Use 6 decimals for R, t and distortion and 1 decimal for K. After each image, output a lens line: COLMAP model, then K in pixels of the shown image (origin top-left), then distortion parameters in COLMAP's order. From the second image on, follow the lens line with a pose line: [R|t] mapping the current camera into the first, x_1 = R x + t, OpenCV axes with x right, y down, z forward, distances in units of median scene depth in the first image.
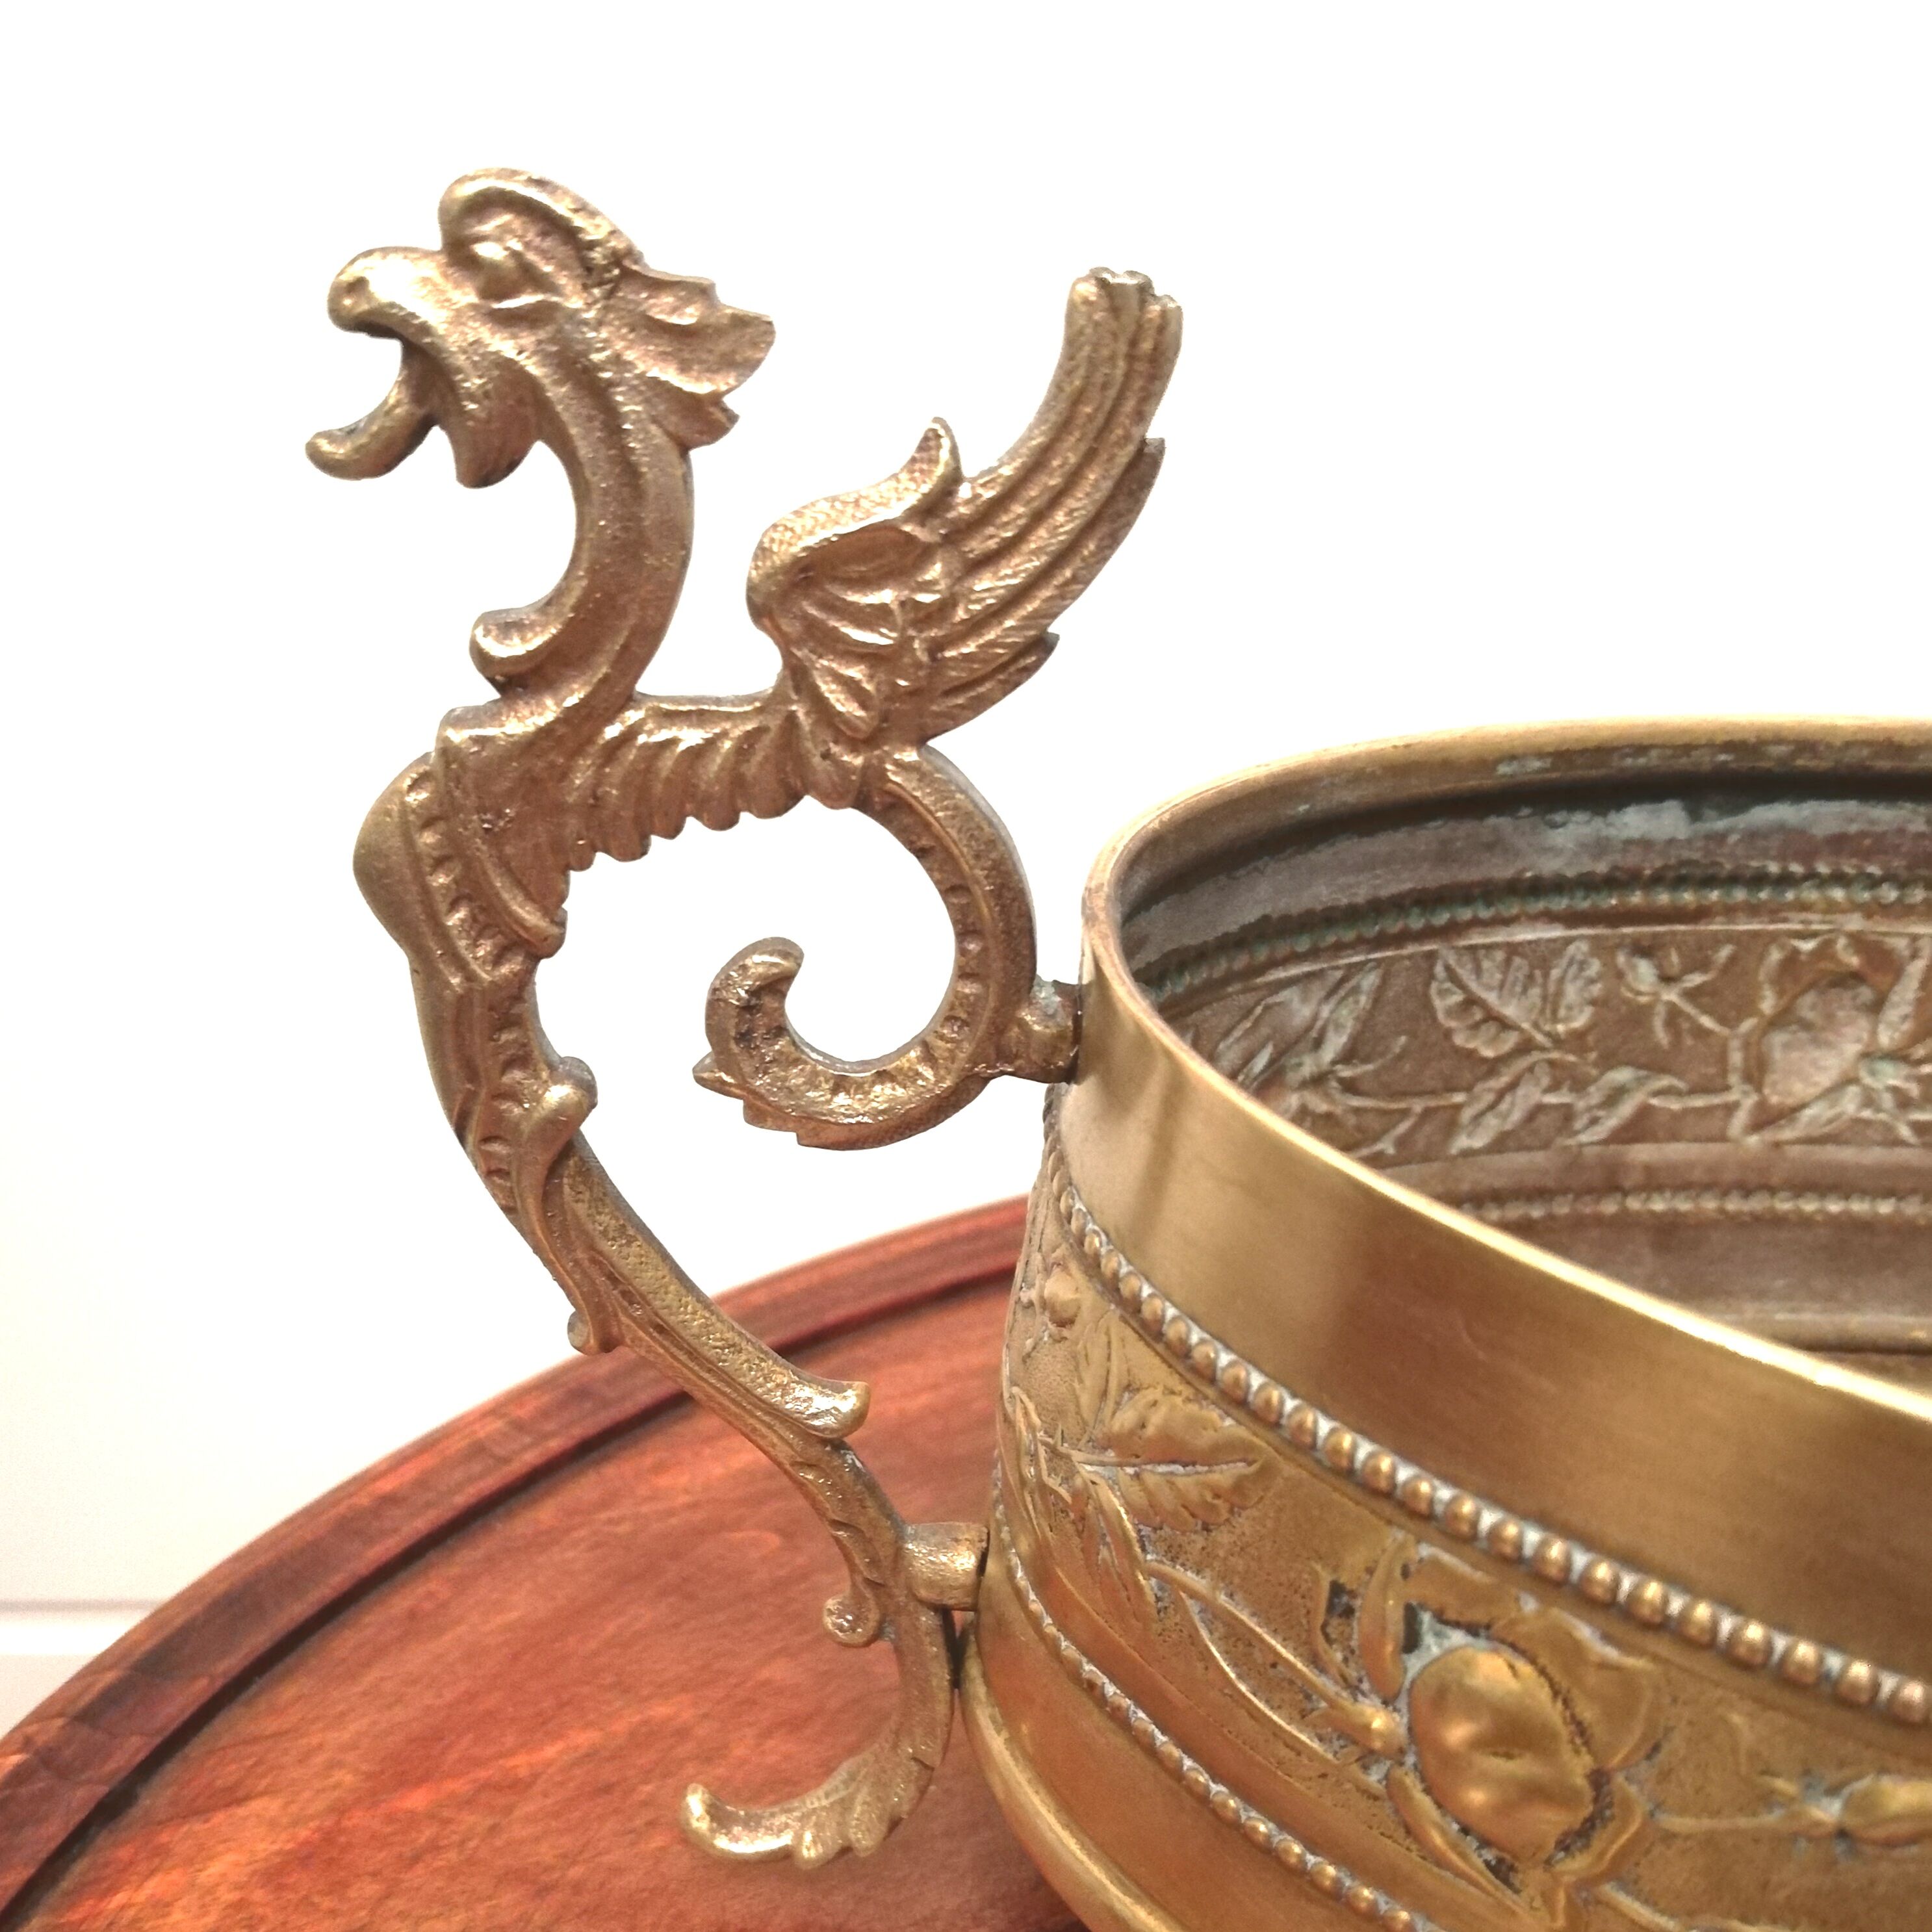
lens RADIAL K [[2206.0, 0, 969.4], [0, 2206.0, 1143.6], [0, 0, 1]] dist [0.001178, -0.021409]
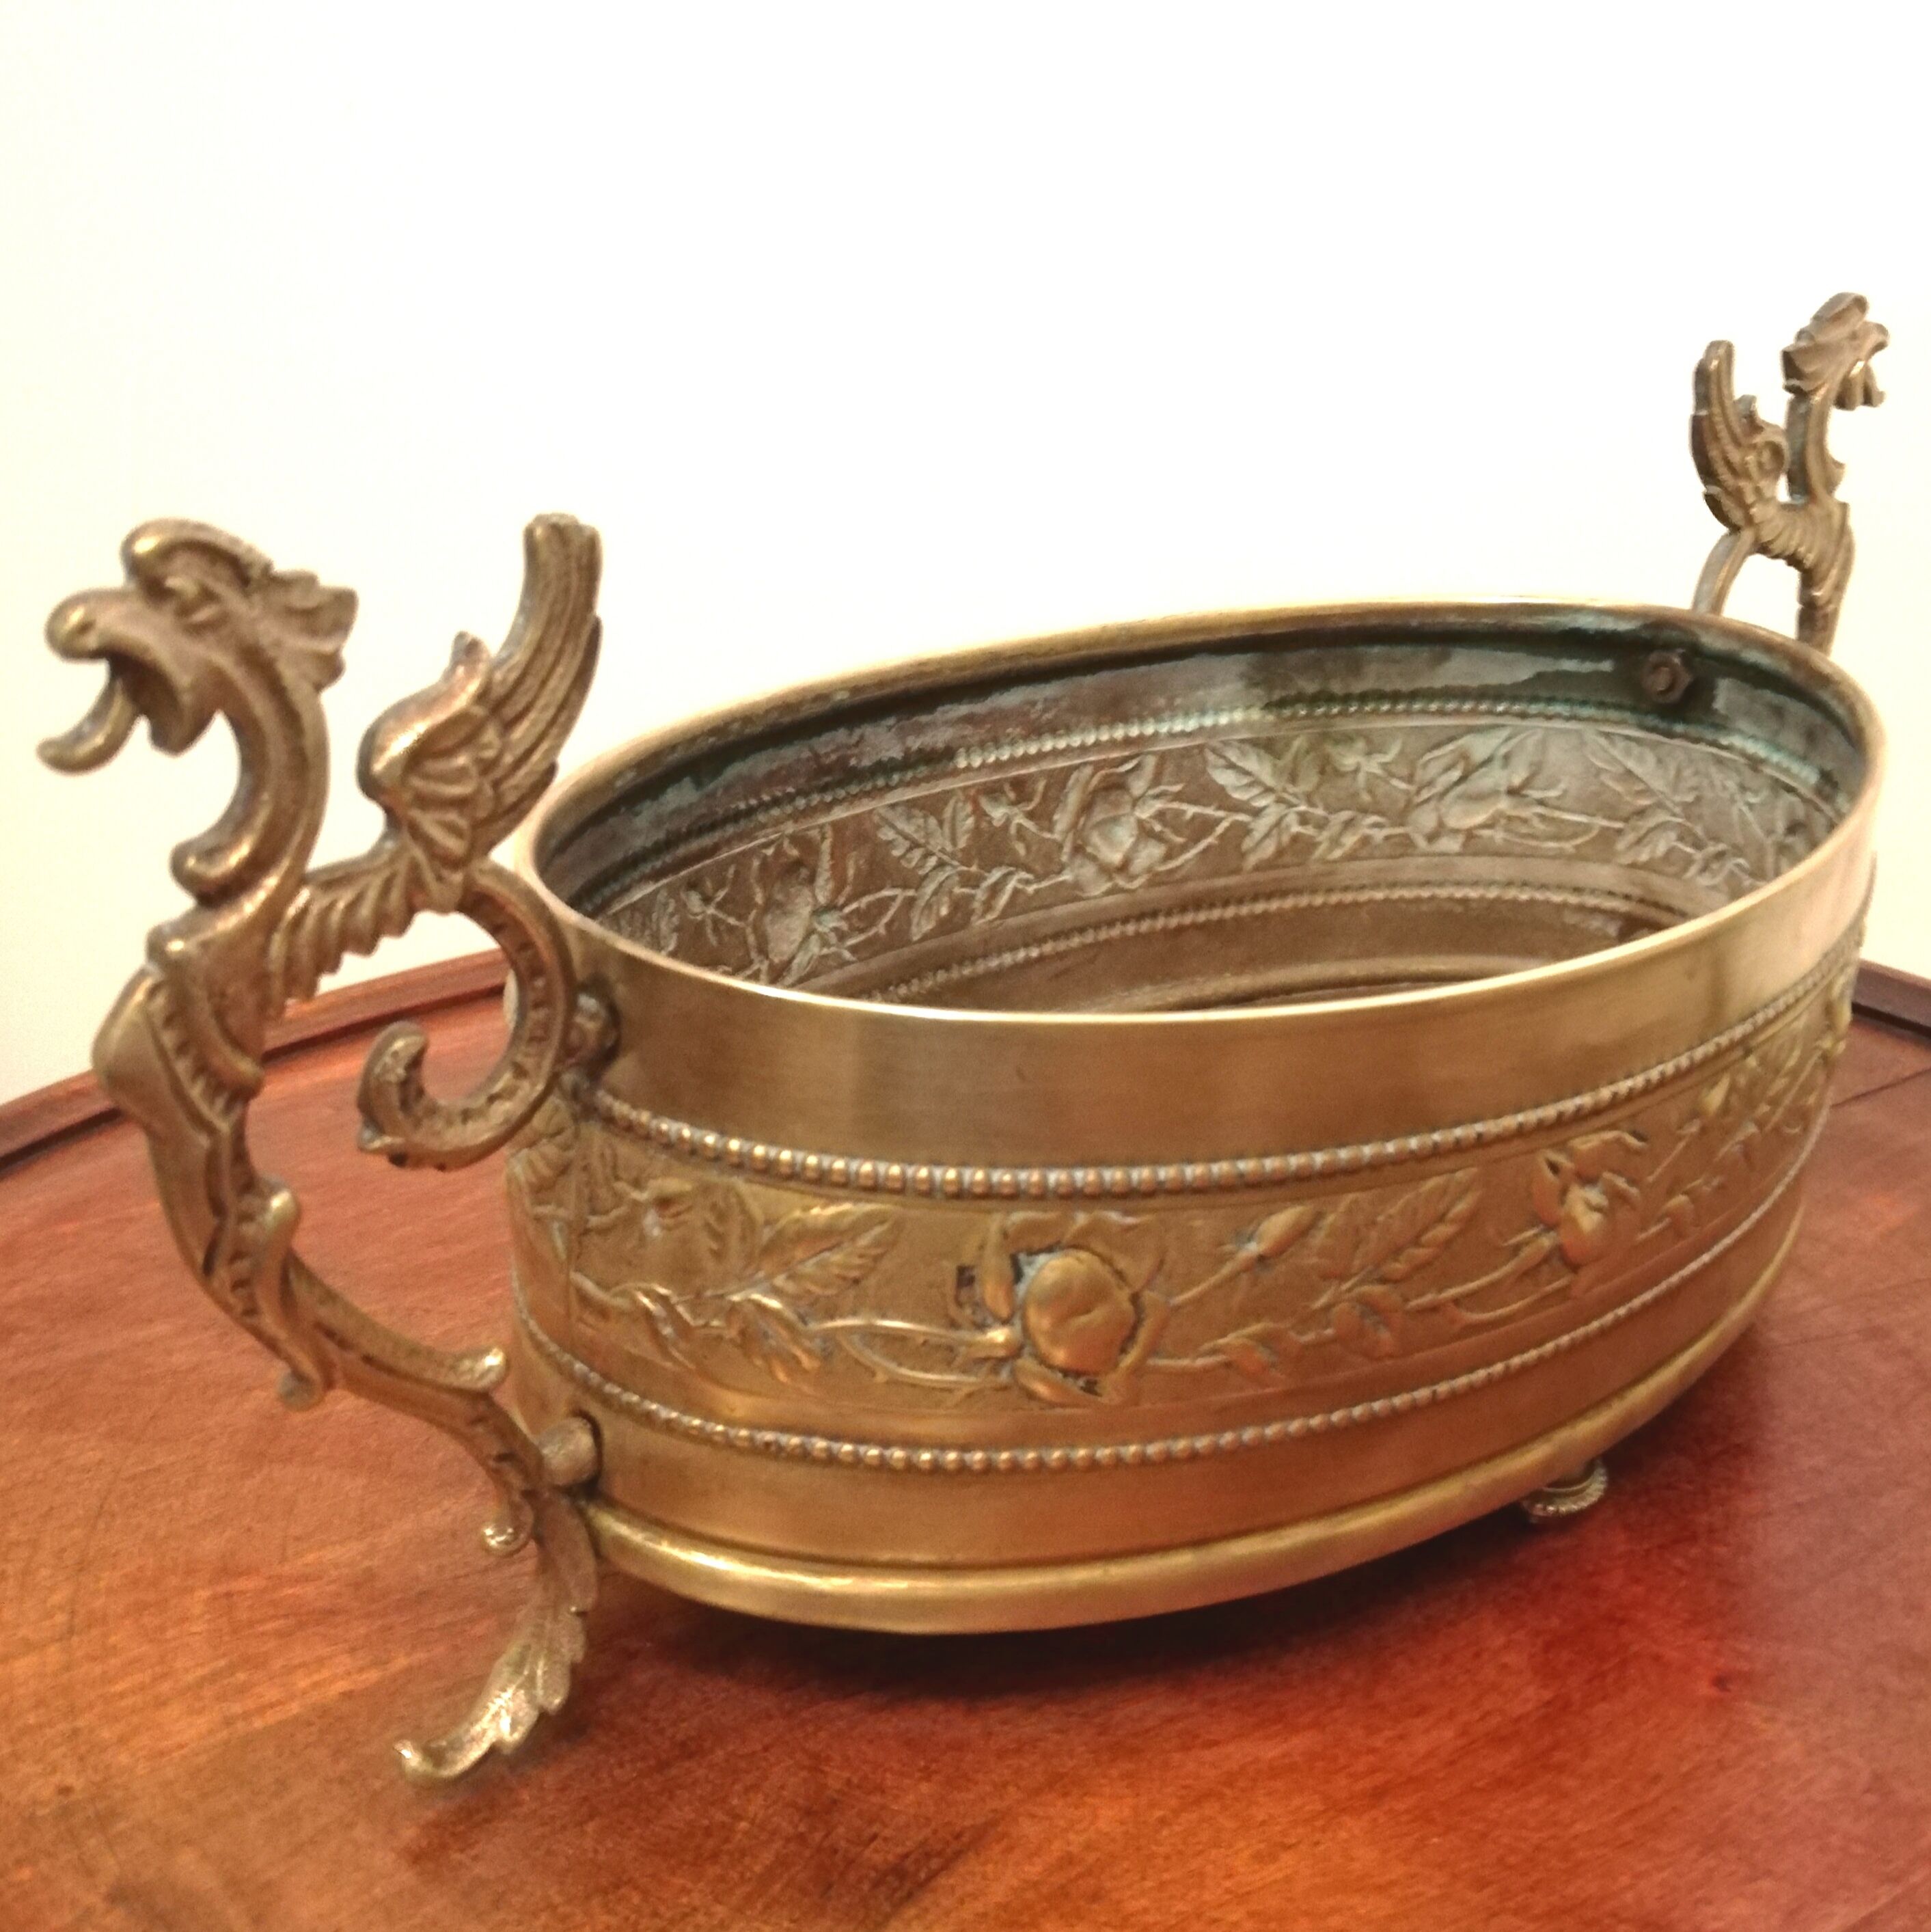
lens RADIAL K [[2205.8, 0, 965.5], [0, 2205.8, 966.0], [0, 0, 1]] dist [0.001178, -0.021409]
pose [[0.688827, -0.302252, 0.658909, -0.529205], [0.351029, 0.934334, 0.061626, -0.065998], [-0.634268, 0.188846, 0.749694, -0.159173]]
